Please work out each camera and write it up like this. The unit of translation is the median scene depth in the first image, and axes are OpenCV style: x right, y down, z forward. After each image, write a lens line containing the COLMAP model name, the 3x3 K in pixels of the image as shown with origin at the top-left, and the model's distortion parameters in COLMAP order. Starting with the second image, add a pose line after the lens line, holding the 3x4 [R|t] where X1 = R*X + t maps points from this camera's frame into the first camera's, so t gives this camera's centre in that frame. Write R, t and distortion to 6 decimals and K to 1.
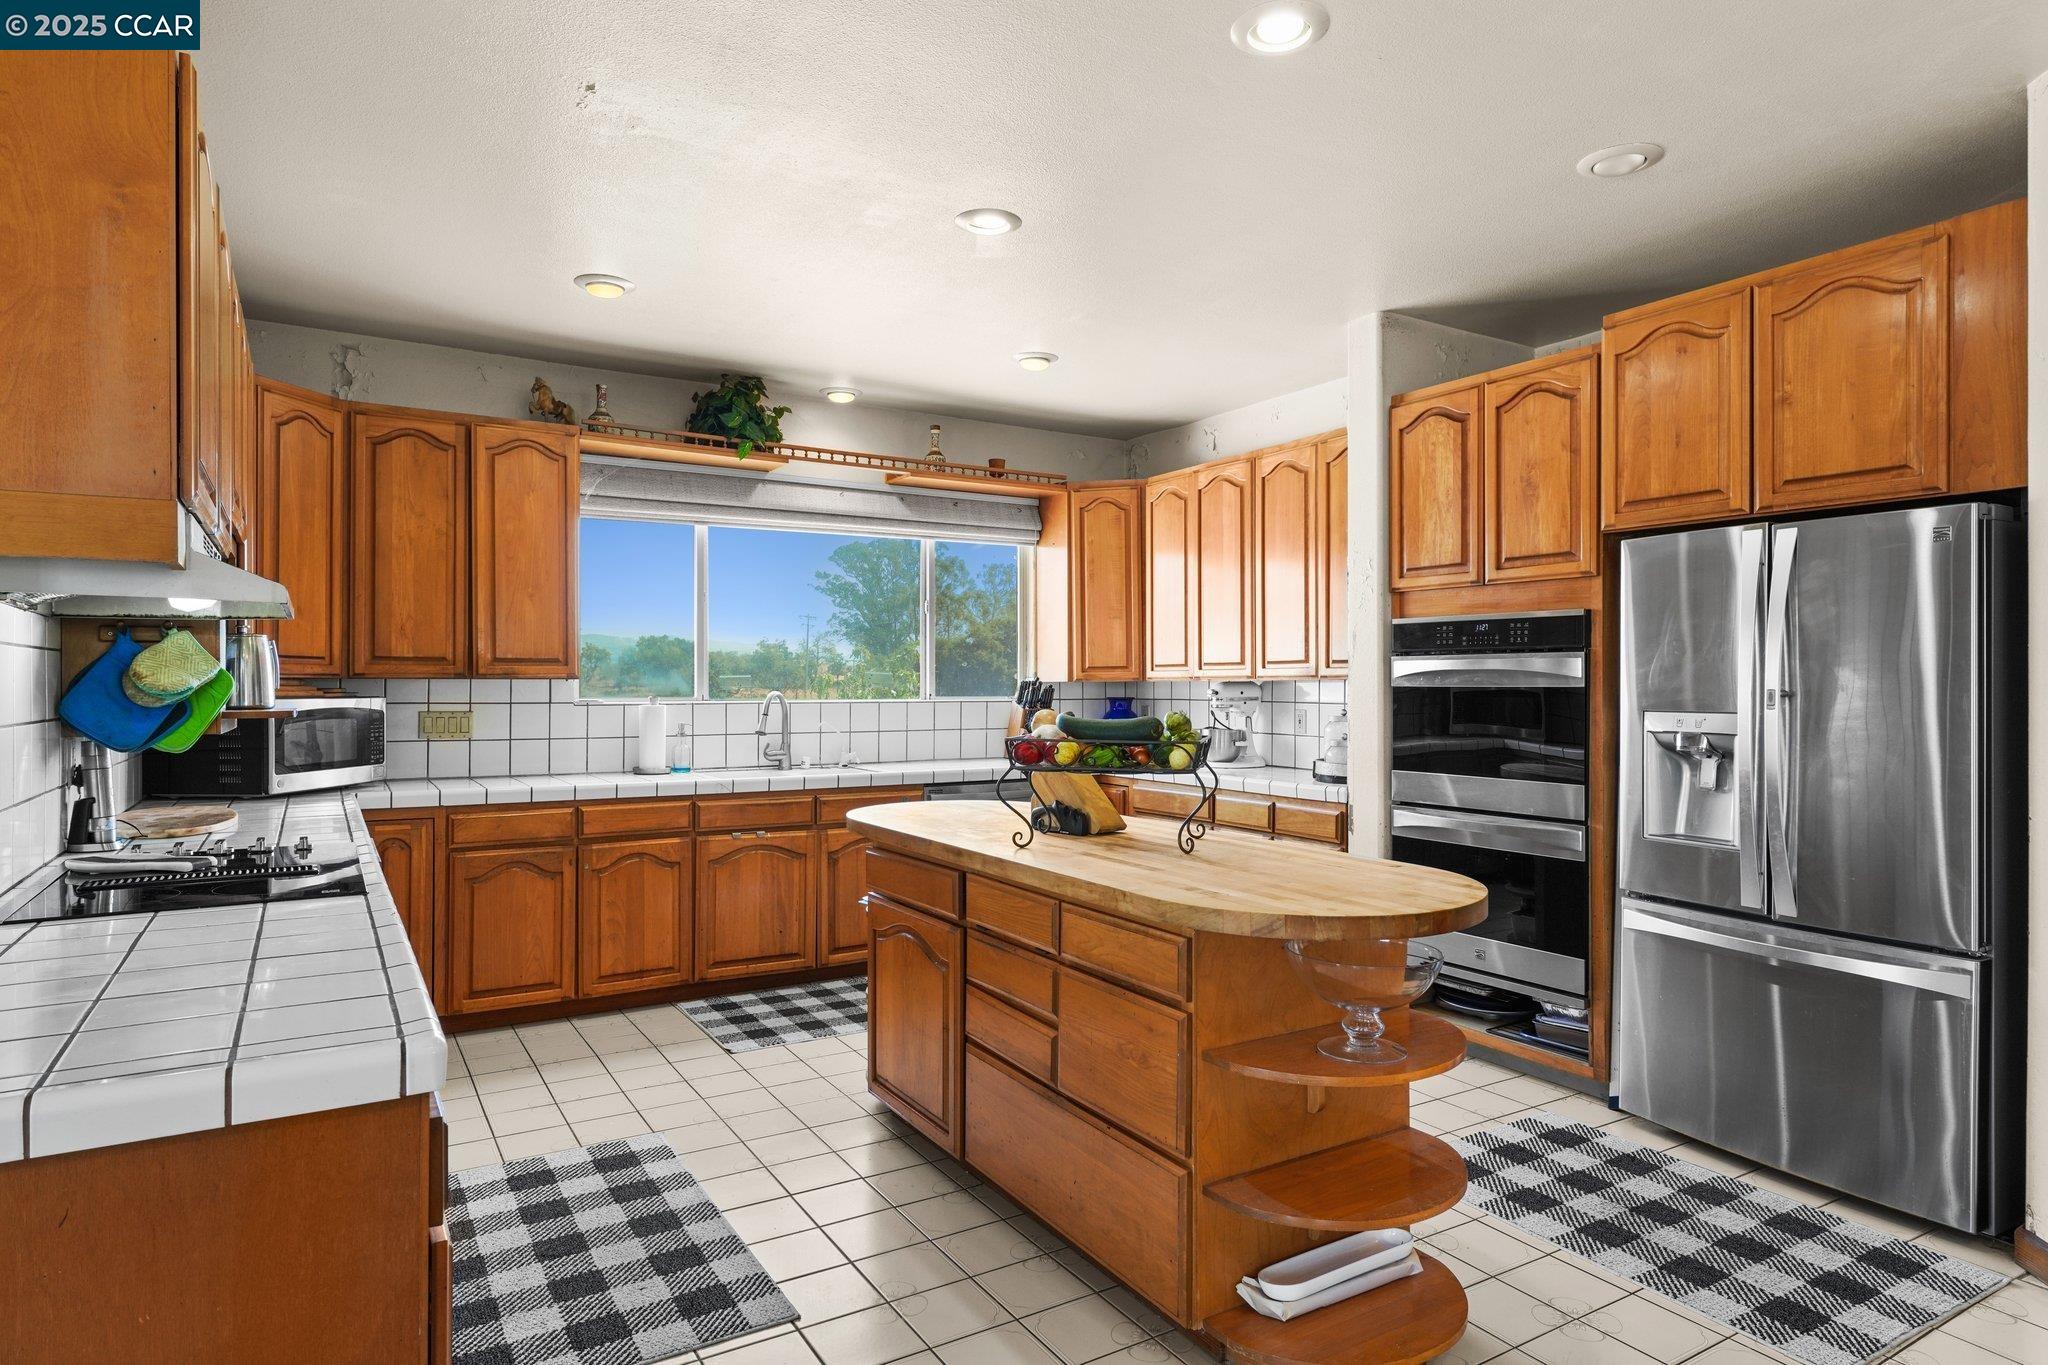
lens RADIAL K [[1151.4, 0, 1024.0], [0, 1151.4, 682.5], [0, 0, 1]] dist [0.002838, 0.000528]
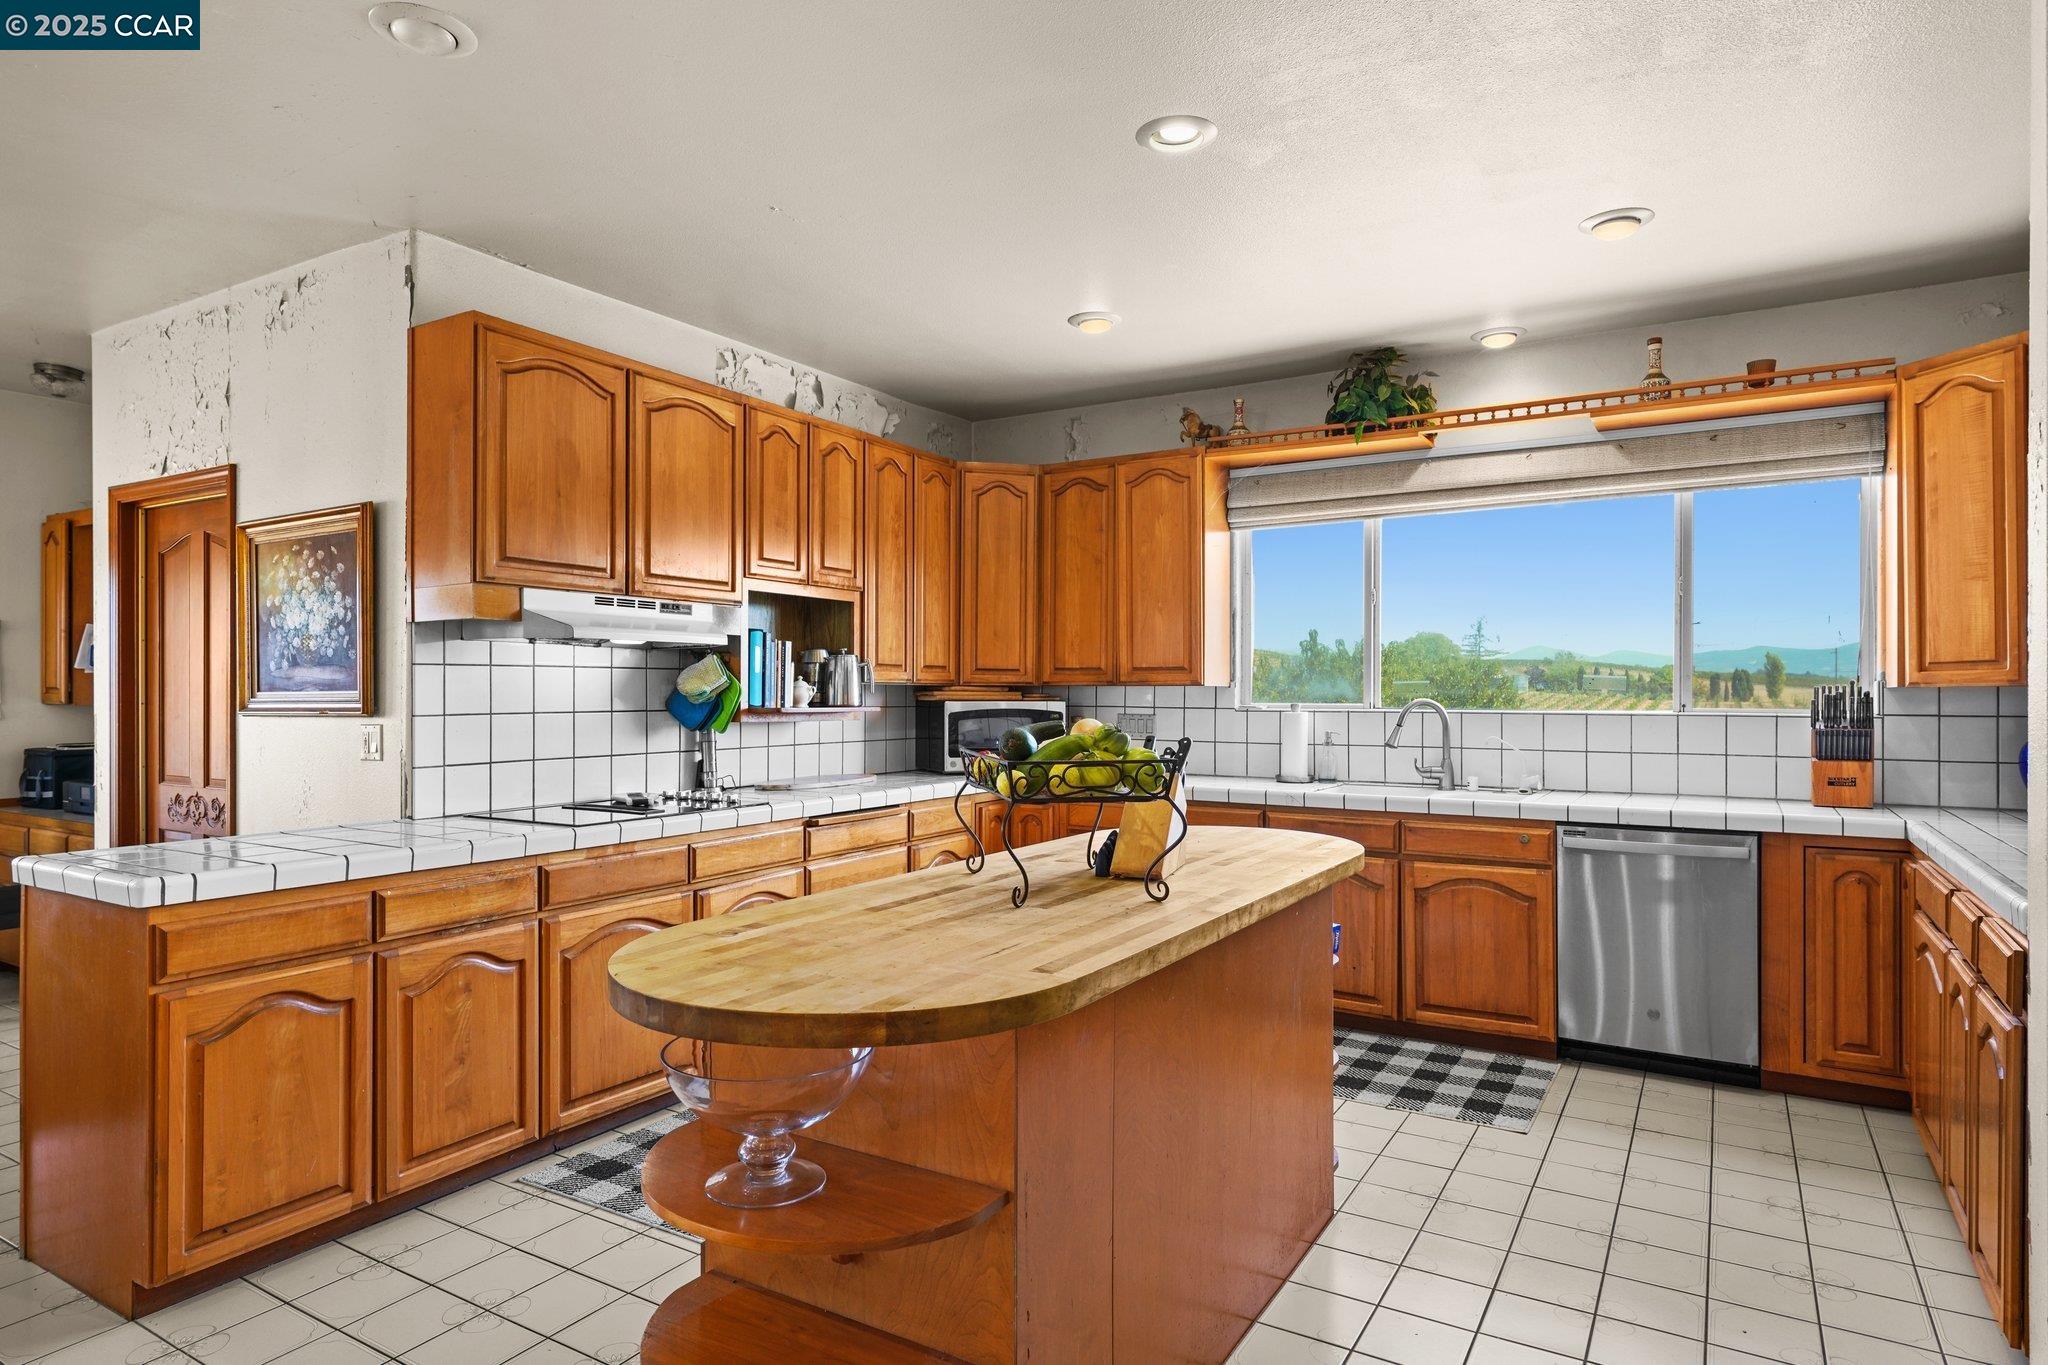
lens RADIAL K [[1150.9, 0, 1023.8], [0, 1150.9, 692.3], [0, 0, 1]] dist [0.002442, 0.000304]
pose [[0.459626, 0.001562, -0.888111, 0.488561], [0.000309, 0.999998, 0.001918, 0.000951], [0.888112, -0.001157, 0.459625, 0.381874]]
